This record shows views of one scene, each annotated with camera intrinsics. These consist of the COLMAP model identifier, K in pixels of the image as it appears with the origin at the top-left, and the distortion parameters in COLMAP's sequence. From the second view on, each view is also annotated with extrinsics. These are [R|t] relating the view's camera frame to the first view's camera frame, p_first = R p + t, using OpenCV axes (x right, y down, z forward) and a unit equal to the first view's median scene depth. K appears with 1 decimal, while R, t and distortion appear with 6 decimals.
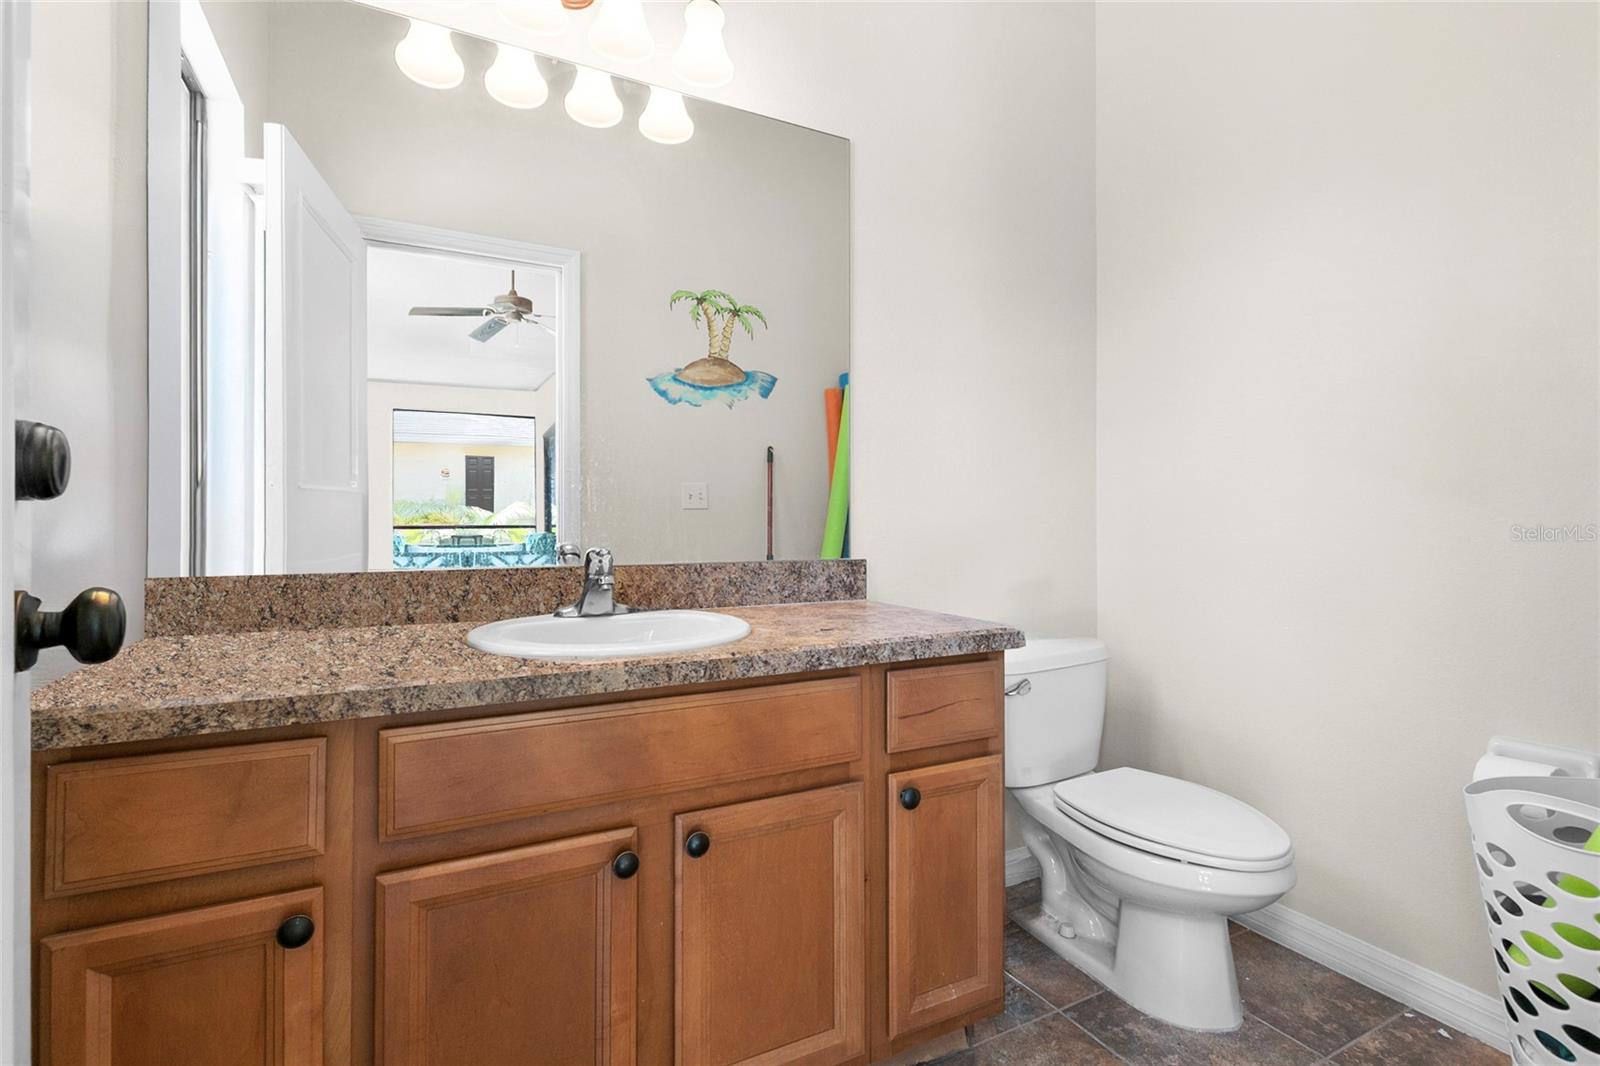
lens RADIAL K [[729.9, 0, 803.7], [0, 729.9, 527.3], [0, 0, 1]] dist [-0.002325, -0.000303]
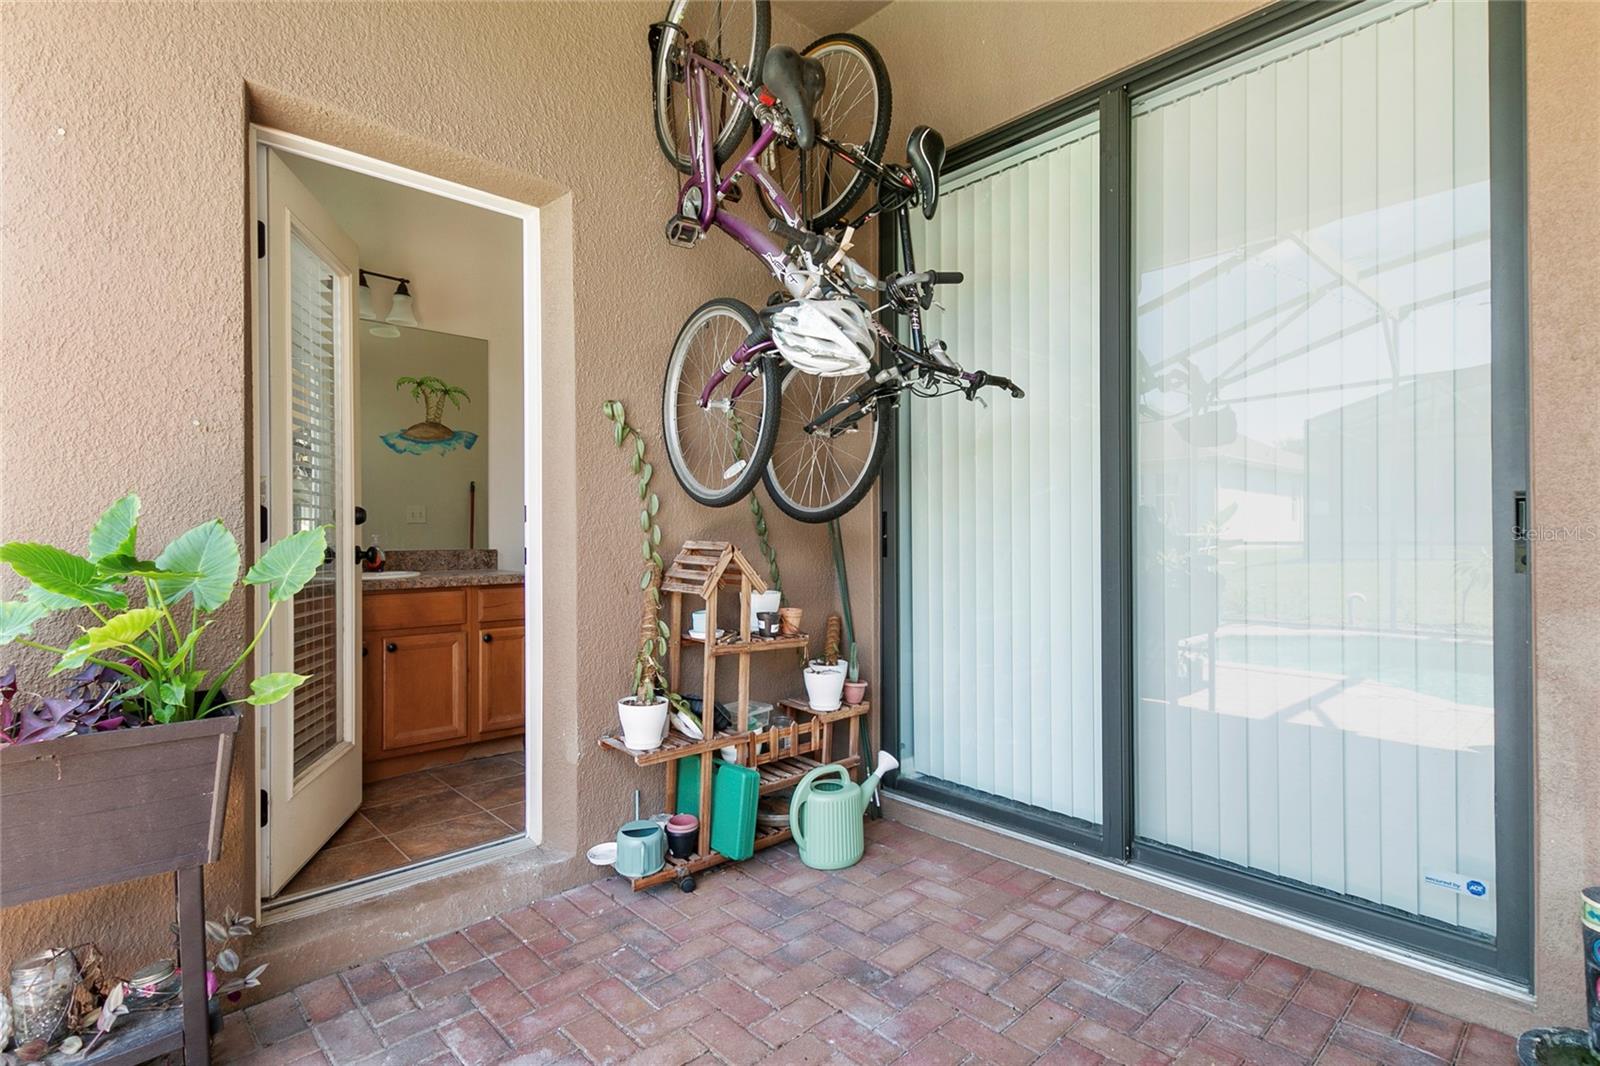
lens RADIAL K [[729.9, 0, 791.5], [0, 729.9, 538.4], [0, 0, 1]] dist [-0.002325, -0.000303]
pose [[0.959047, -0.005154, 0.283201, 0.169307], [0.004738, 0.999986, 0.002152, 0.007083], [-0.283208, -0.000722, 0.959058, -0.671587]]
